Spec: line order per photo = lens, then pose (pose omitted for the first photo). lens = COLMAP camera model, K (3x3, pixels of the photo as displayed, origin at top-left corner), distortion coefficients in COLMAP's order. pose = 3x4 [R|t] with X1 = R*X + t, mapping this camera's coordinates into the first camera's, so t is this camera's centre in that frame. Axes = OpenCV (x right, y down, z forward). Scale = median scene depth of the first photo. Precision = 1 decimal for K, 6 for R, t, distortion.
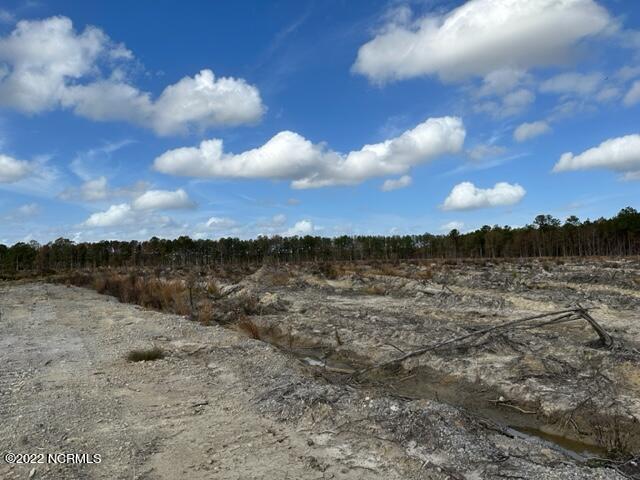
lens RADIAL K [[464.5, 0, 316.2], [0, 464.5, 248.8], [0, 0, 1]] dist [0.073796, -0.079479]
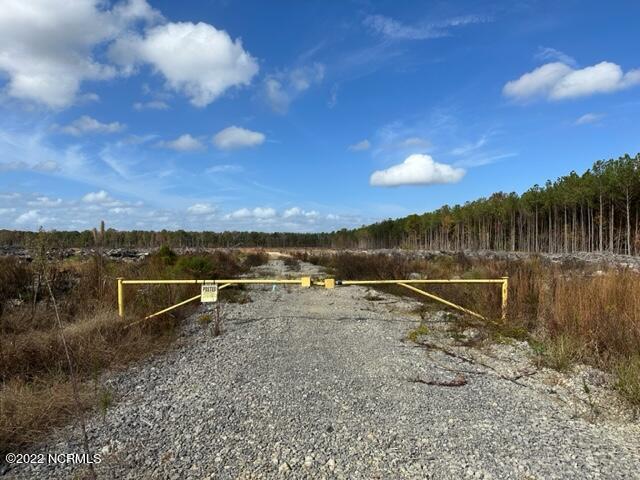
lens RADIAL K [[464.5, 0, 316.1], [0, 464.5, 235.4], [0, 0, 1]] dist [0.073796, -0.079479]
pose [[0.998767, 0.032464, -0.037560, 0.266620], [-0.032418, 0.999473, 0.001832, -0.022748], [0.037599, -0.000612, 0.999293, -0.669216]]
